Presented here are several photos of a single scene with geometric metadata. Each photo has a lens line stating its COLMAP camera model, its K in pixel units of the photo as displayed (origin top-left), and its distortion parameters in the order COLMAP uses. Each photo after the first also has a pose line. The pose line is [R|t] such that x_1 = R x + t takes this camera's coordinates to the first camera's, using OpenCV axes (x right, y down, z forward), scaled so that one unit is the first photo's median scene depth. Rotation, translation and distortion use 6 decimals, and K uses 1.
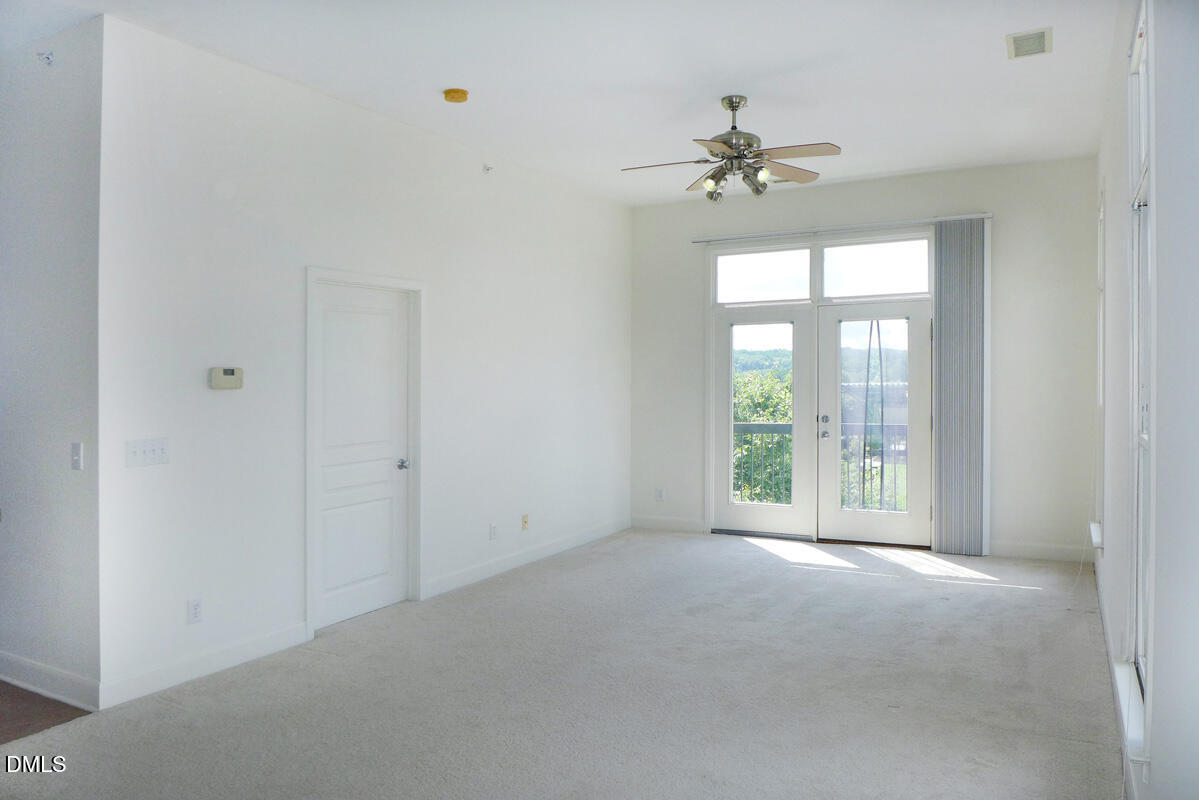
lens RADIAL K [[867.1, 0, 537.5], [0, 867.1, 386.8], [0, 0, 1]] dist [-0.005259, 0.000399]
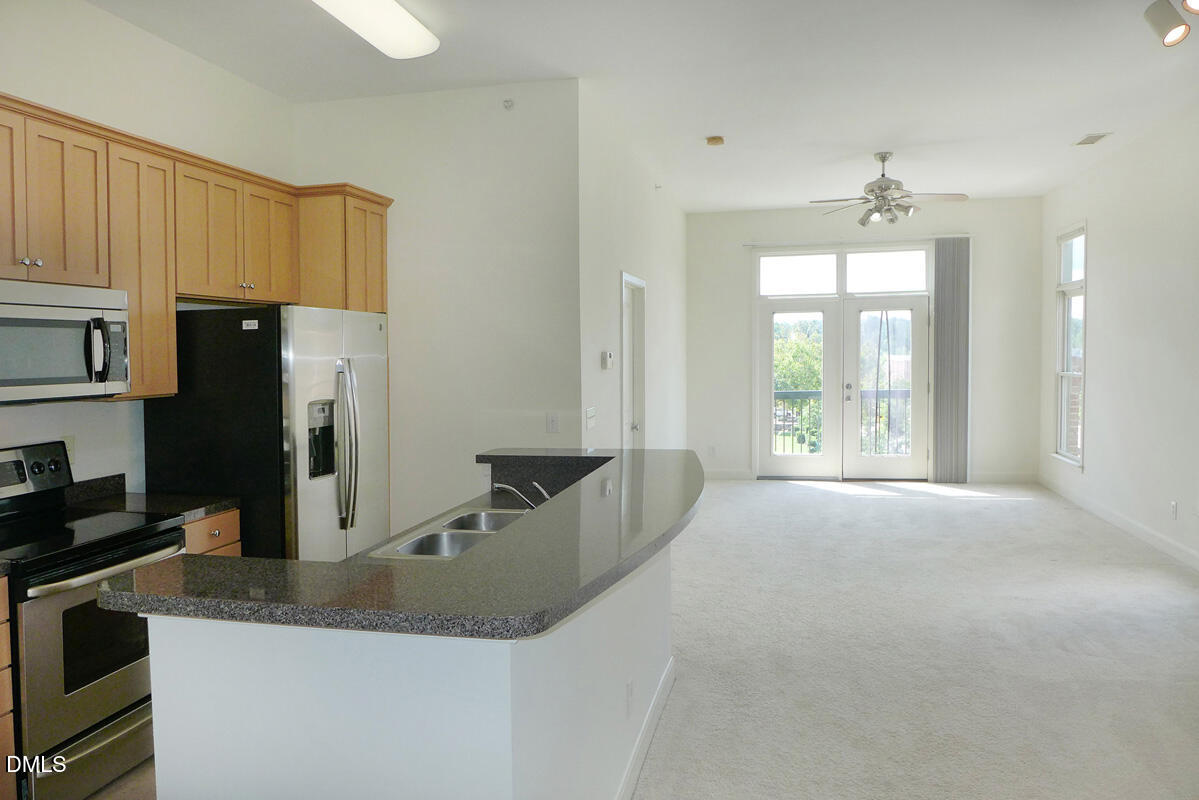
lens RADIAL K [[857.5, 0, 599.5], [0, 857.5, 400.0], [0, 0, 1]] dist [-0.004735, 0.001611]
pose [[0.954662, -0.026391, 0.296519, -0.408848], [0.012876, 0.998791, 0.047442, -0.008485], [-0.297412, -0.041473, 0.953848, -0.117991]]
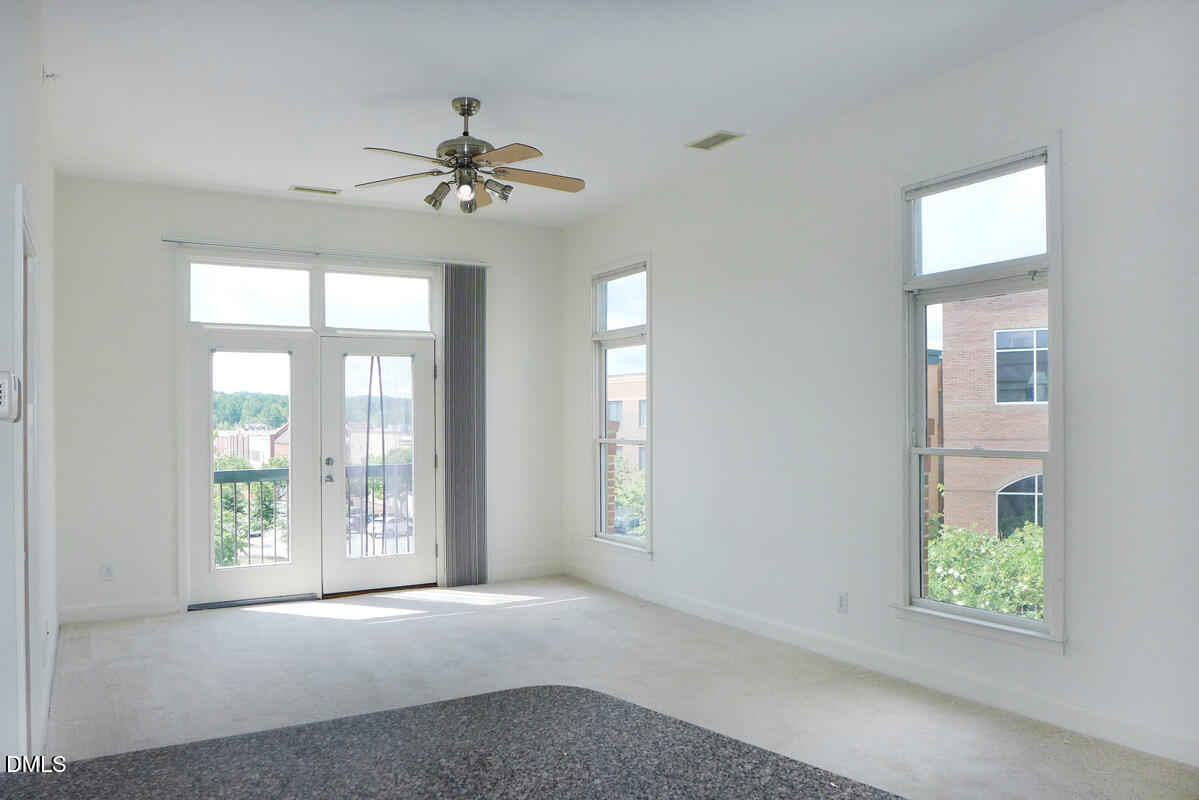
lens RADIAL K [[925.4, 0, 619.0], [0, 925.4, 434.6], [0, 0, 1]] dist [-0.002658, -0.003070]
pose [[0.507078, -0.009768, 0.861845, -0.349647], [0.009536, 0.999938, 0.005722, 0.006501], [-0.861848, 0.005318, 0.507139, 0.248725]]
